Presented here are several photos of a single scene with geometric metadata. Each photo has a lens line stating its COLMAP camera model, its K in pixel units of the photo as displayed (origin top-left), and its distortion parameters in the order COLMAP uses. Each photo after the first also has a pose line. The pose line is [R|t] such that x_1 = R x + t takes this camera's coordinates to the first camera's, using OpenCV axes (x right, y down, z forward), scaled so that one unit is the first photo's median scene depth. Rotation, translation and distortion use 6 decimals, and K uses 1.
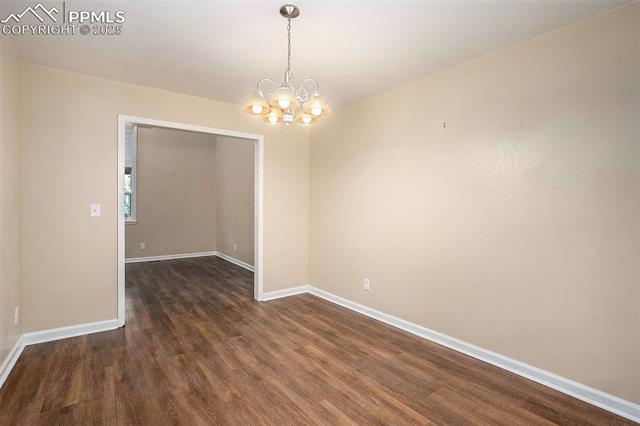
lens RADIAL K [[300.1, 0, 320.0], [0, 300.1, 211.1], [0, 0, 1]] dist [-0.059409, 0.003589]
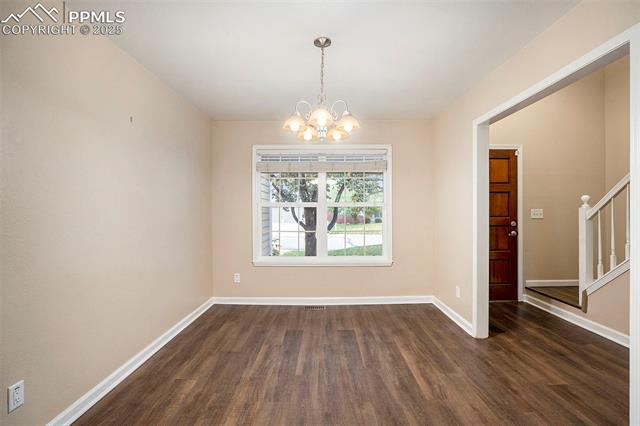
lens RADIAL K [[300.1, 0, 320.4], [0, 300.1, 210.8], [0, 0, 1]] dist [-0.059409, 0.003589]
pose [[-0.793559, -0.008124, 0.608439, -0.721123], [0.001001, 0.999892, 0.014656, -0.052162], [-0.608492, 0.012240, -0.793465, 1.706560]]
